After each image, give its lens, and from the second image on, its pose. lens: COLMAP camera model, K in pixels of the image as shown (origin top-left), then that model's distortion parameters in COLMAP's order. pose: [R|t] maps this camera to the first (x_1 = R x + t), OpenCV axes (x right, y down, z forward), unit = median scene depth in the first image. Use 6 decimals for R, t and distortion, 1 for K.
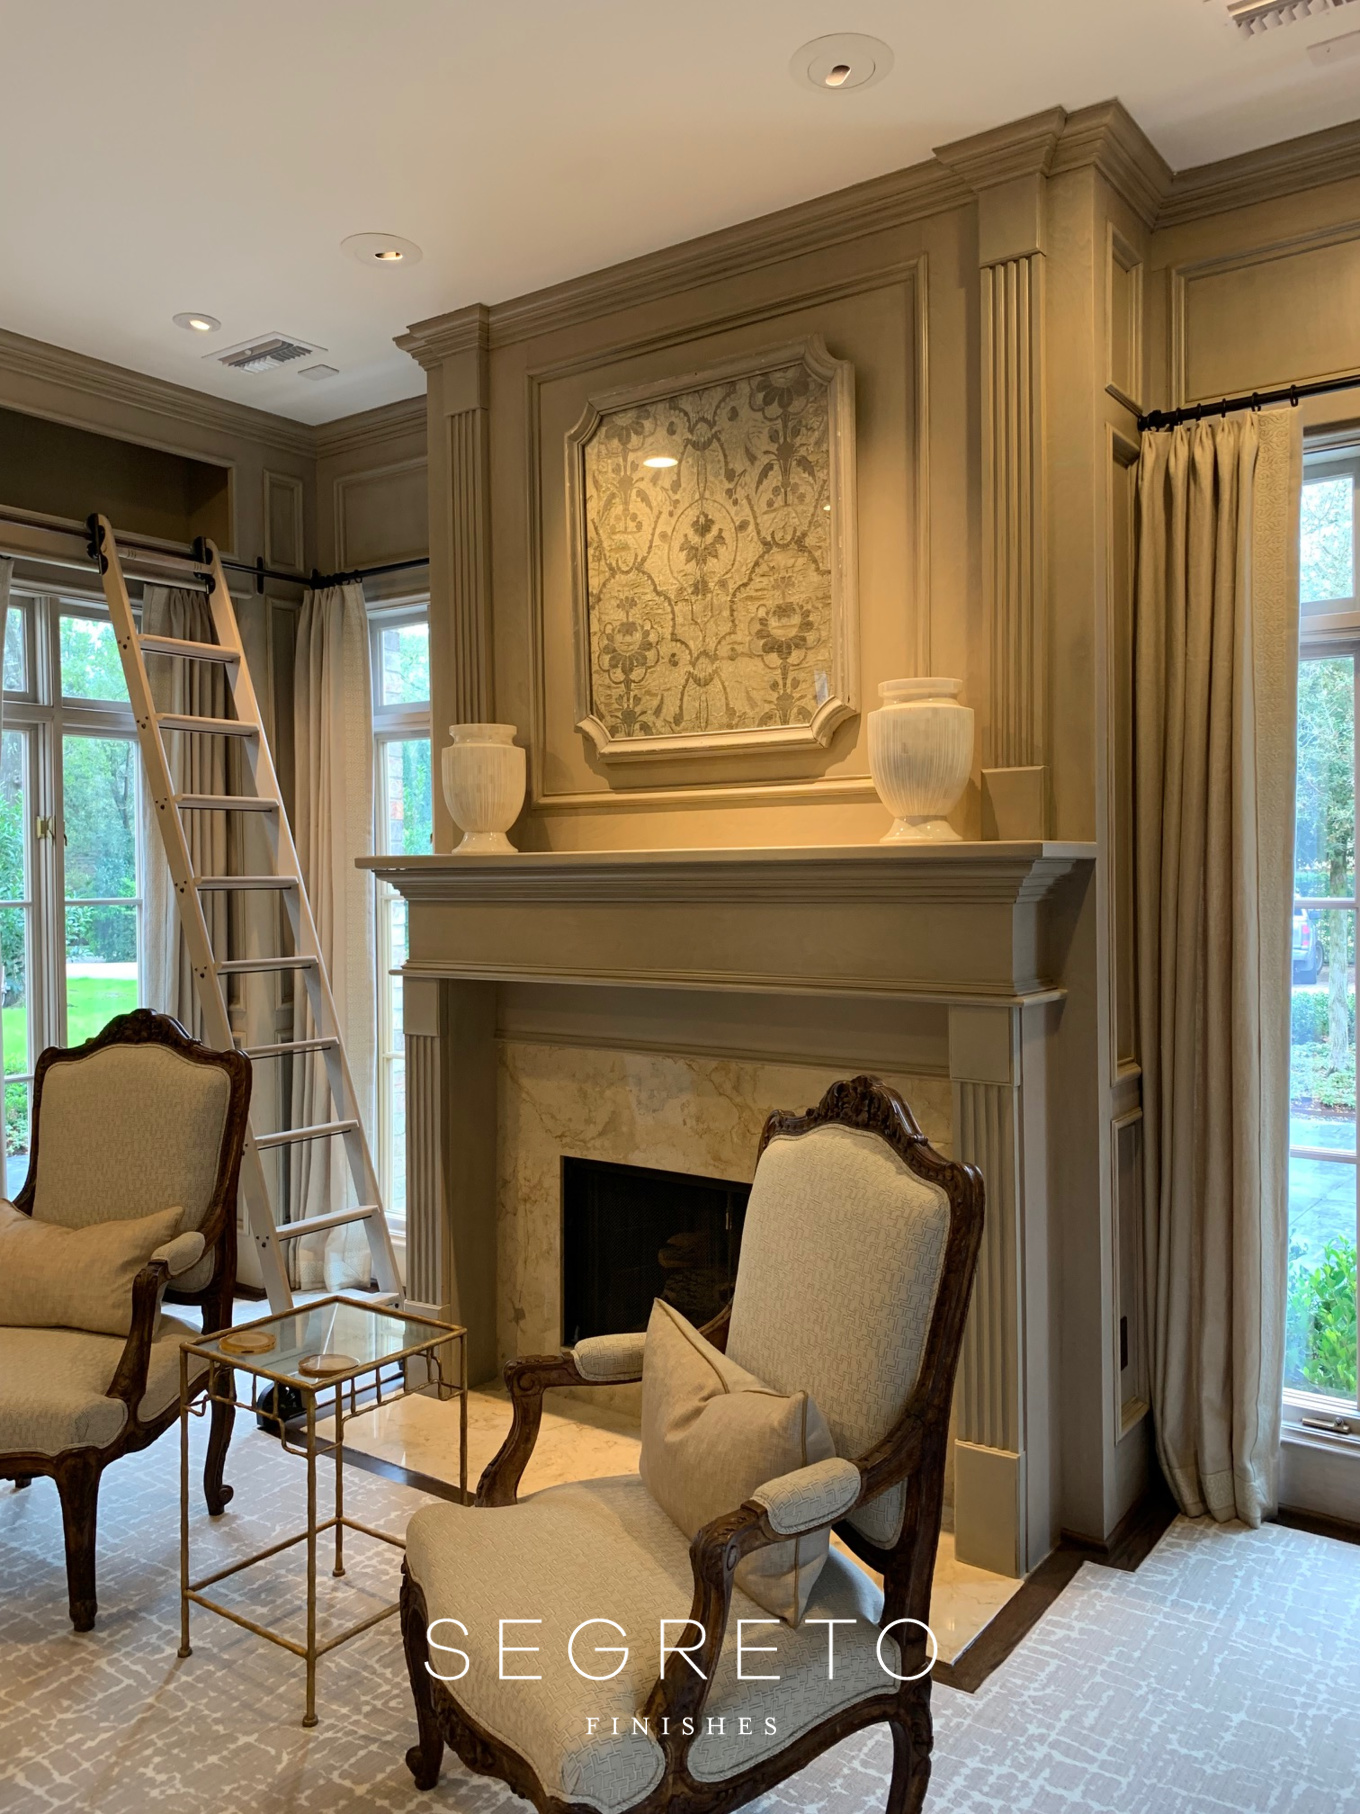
lens RADIAL K [[1385.2, 0, 680.3], [0, 1385.2, 891.0], [0, 0, 1]] dist [0.010405, -0.006034]
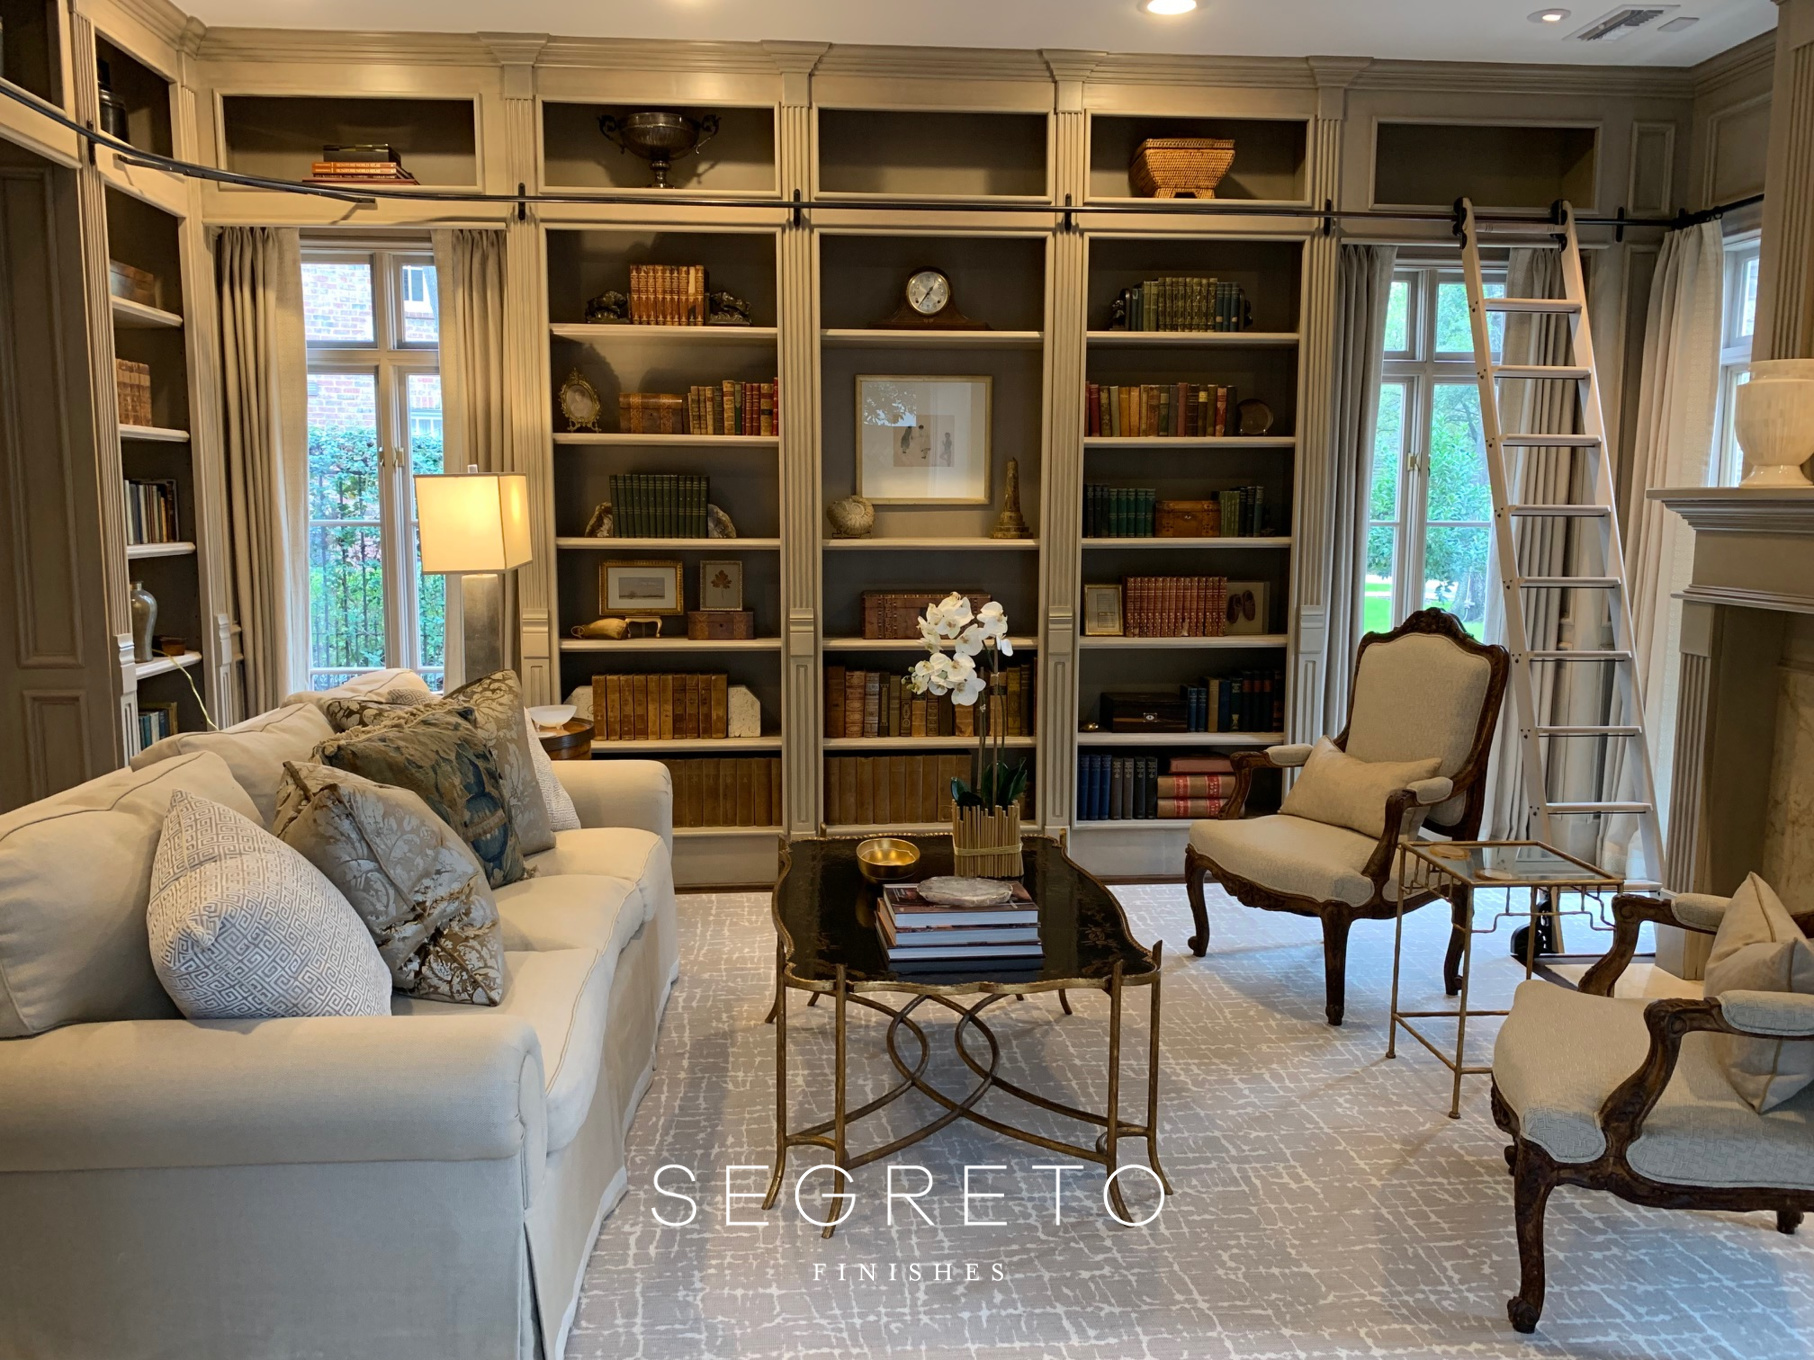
lens RADIAL K [[1385.2, 0, 907.0], [0, 1385.2, 680.0], [0, 0, 1]] dist [0.010405, -0.006034]
pose [[0.652395, 0.113527, -0.749328, 0.225137], [-0.024647, 0.991372, 0.128739, -0.001536], [0.757478, -0.065520, 0.649565, -0.178447]]
